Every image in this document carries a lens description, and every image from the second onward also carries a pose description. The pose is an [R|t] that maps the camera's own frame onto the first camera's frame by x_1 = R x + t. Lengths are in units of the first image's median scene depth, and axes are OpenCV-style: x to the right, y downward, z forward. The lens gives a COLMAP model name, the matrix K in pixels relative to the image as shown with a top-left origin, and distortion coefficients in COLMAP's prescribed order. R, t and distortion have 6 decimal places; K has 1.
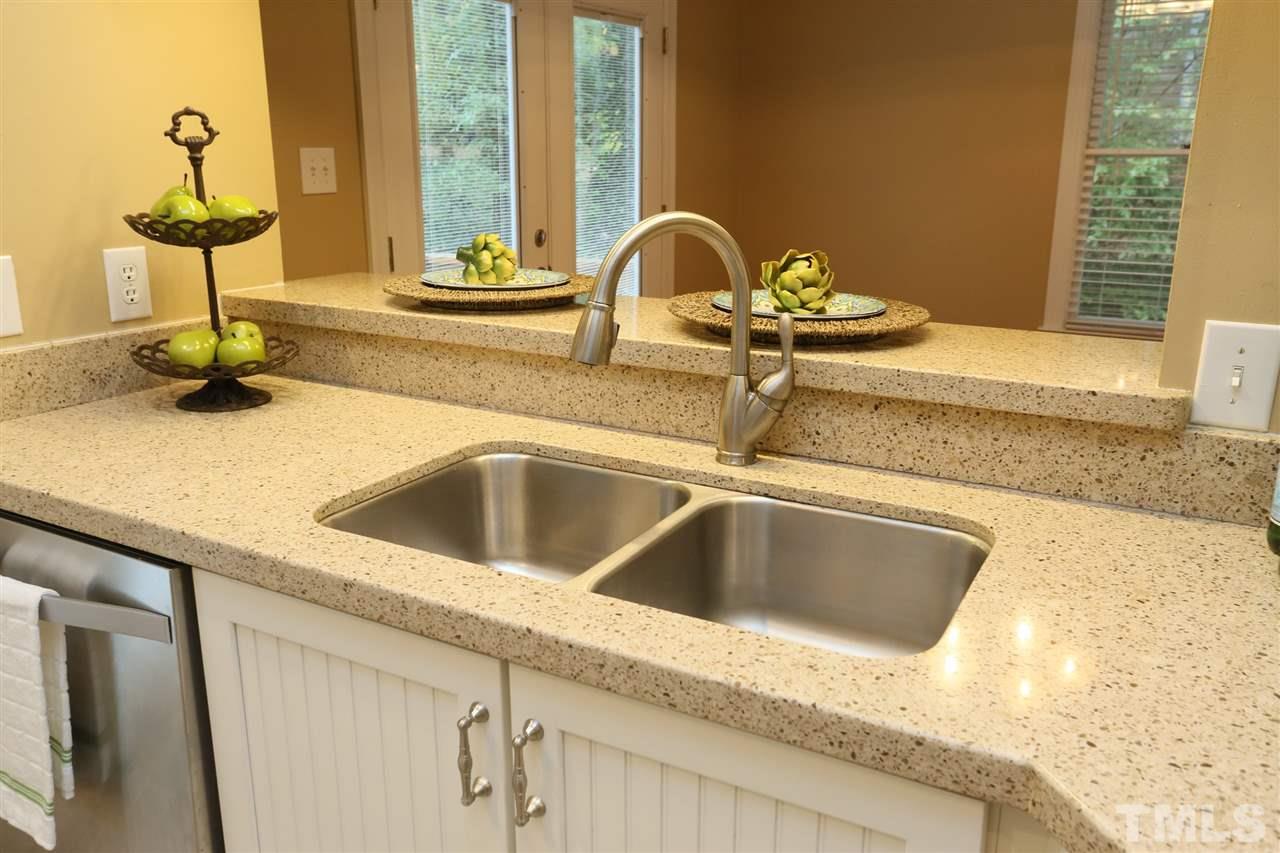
lens RADIAL K [[1035.3, 0, 636.5], [0, 1035.3, 379.0], [0, 0, 1]] dist [0.010428, 0.010129]
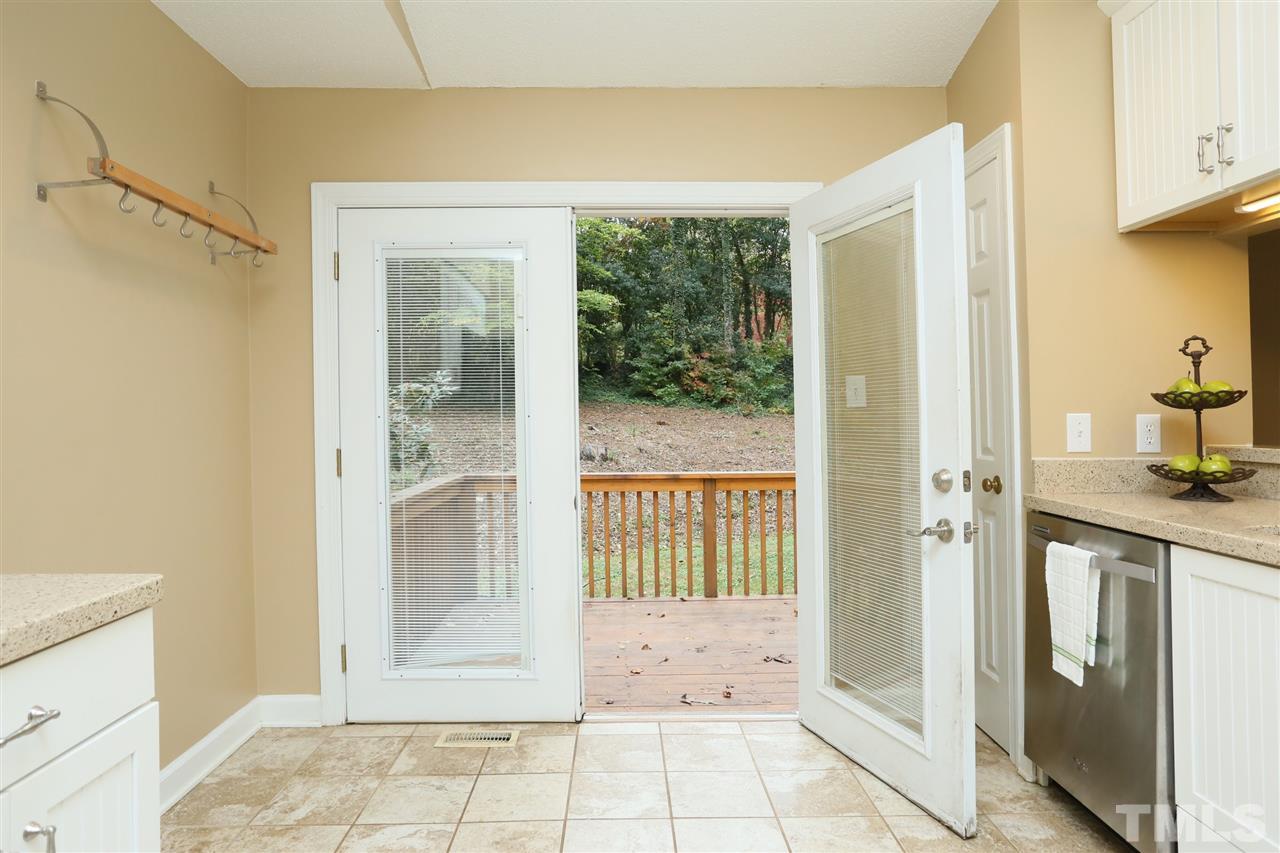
lens RADIAL K [[774.2, 0, 629.6], [0, 774.2, 421.0], [0, 0, 1]] dist [-0.066124, 0.054559]
pose [[0.502685, -0.000529, -0.864470, 0.236364], [-0.186757, 0.976319, -0.109195, 0.225925], [0.844056, 0.216336, 0.490682, -0.492816]]
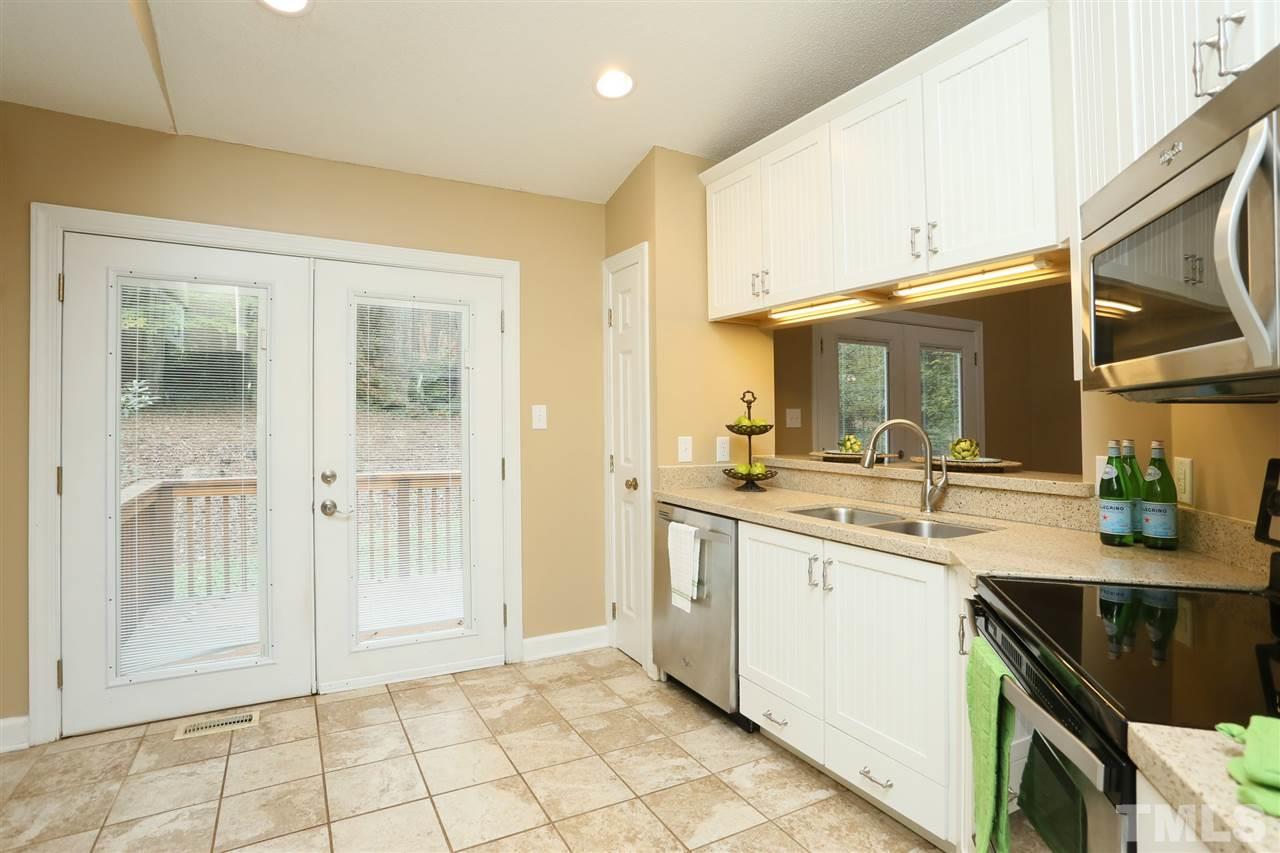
lens RADIAL K [[642.0, 0, 627.4], [0, 642.0, 422.0], [0, 0, 1]] dist [-0.050808, 0.025339]
pose [[0.842776, 0.006625, -0.538224, 0.282007], [-0.125735, 0.974684, -0.184885, 0.221110], [0.523373, 0.223490, 0.822273, -0.710971]]
